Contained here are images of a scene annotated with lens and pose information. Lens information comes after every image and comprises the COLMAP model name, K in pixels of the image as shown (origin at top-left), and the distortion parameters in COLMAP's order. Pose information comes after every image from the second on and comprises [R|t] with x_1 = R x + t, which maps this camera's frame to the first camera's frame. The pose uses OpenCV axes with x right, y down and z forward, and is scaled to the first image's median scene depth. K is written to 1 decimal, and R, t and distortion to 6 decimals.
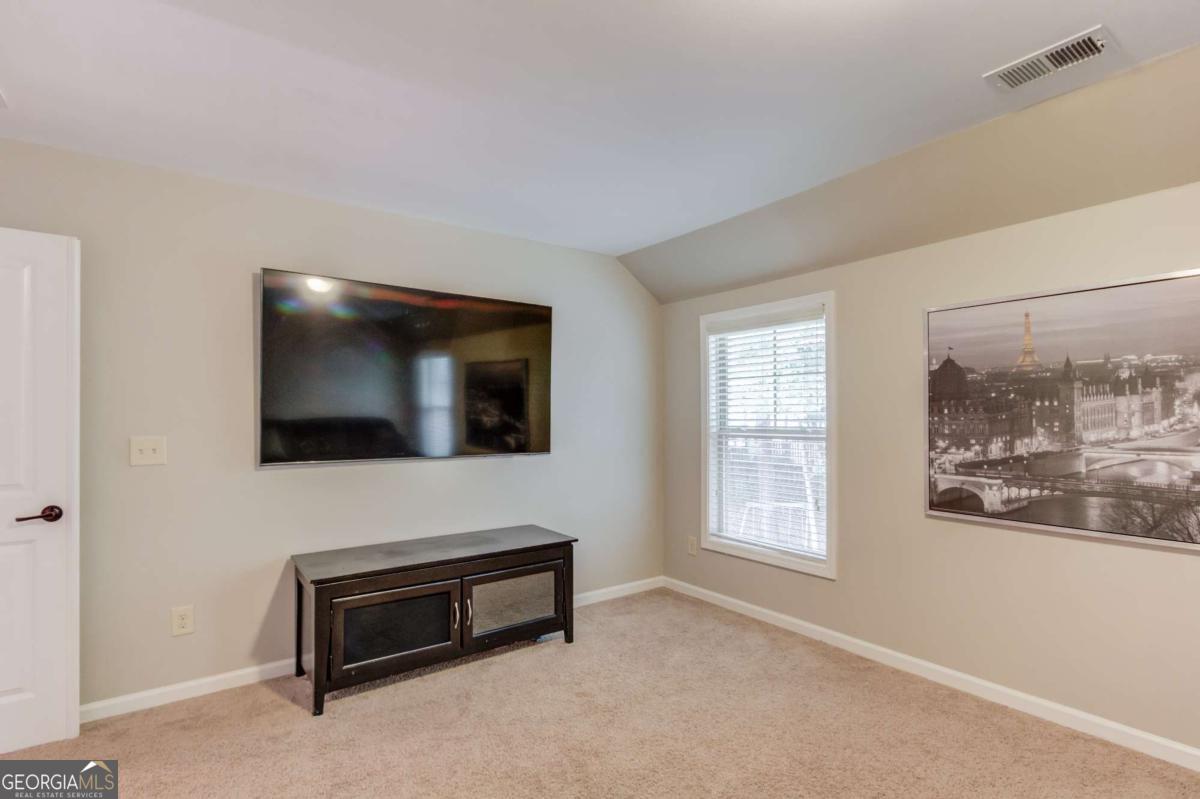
lens RADIAL K [[562.5, 0, 594.0], [0, 562.5, 421.1], [0, 0, 1]] dist [0.000120, -0.000257]
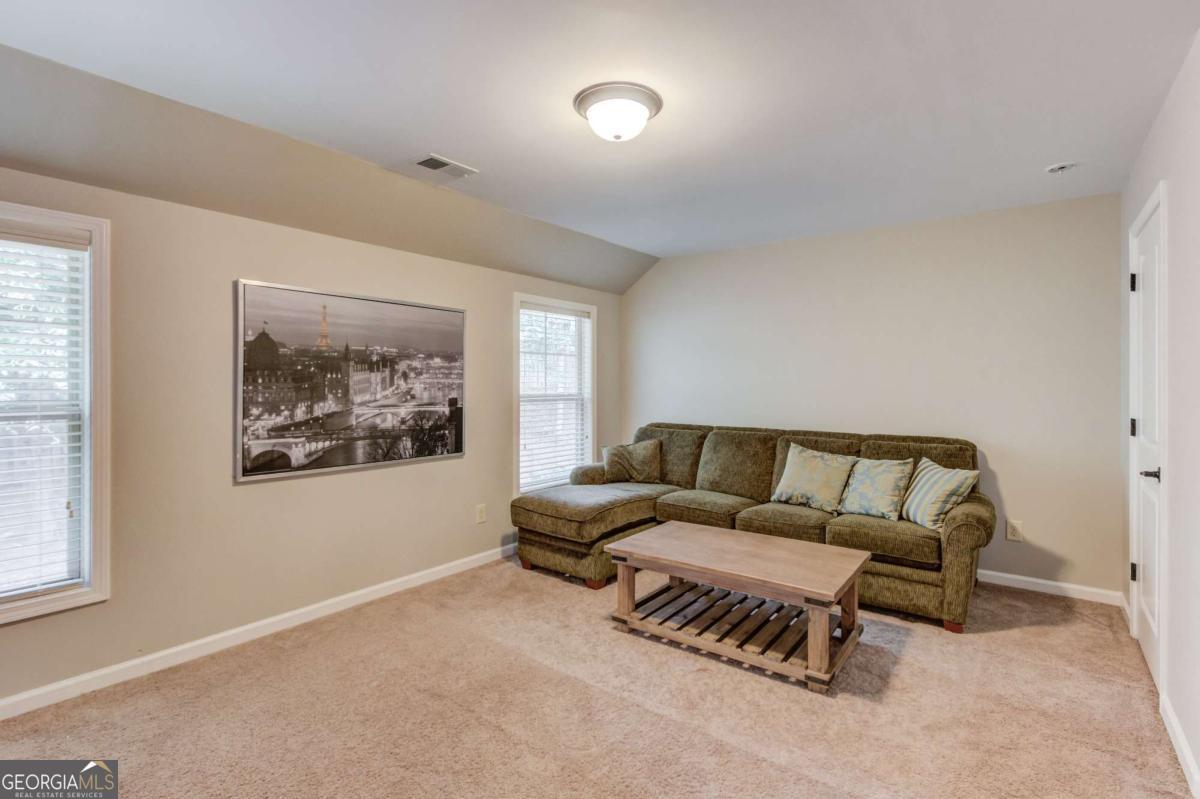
lens RADIAL K [[562.5, 0, 599.3], [0, 562.5, 388.7], [0, 0, 1]] dist [0.000120, -0.000257]
pose [[-0.279098, -0.006939, 0.960238, -0.632084], [0.004109, 0.999956, 0.008420, -0.009348], [-0.960254, 0.006296, -0.279057, 0.741527]]
